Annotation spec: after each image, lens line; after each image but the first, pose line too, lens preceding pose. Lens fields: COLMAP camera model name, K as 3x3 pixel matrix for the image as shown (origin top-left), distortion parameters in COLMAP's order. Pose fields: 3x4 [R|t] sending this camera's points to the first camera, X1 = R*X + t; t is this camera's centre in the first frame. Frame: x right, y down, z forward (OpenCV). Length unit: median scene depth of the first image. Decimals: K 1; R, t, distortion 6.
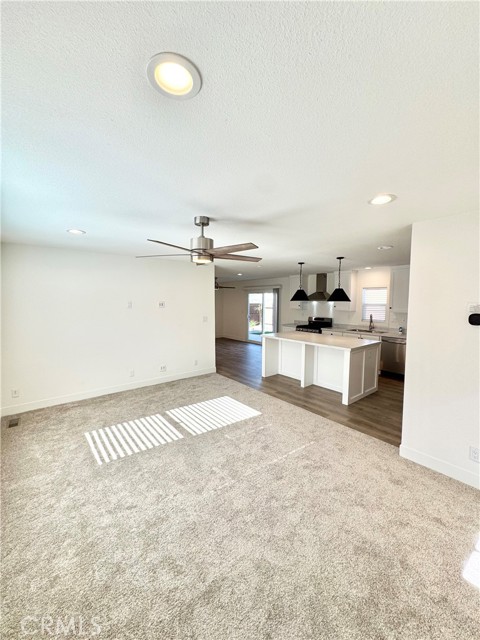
lens RADIAL K [[255.1, 0, 242.5], [0, 255.1, 316.6], [0, 0, 1]] dist [0.001755, 0.000495]
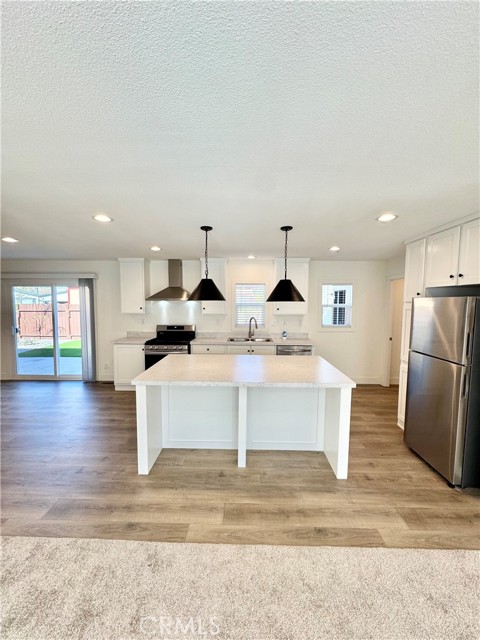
lens RADIAL K [[255.1, 0, 235.3], [0, 255.1, 313.0], [0, 0, 1]] dist [0.001755, 0.000495]
pose [[0.655356, -0.034946, 0.754511, -0.103617], [0.045718, 0.998933, 0.006557, -0.026230], [-0.753935, 0.030198, 0.656255, 0.456399]]
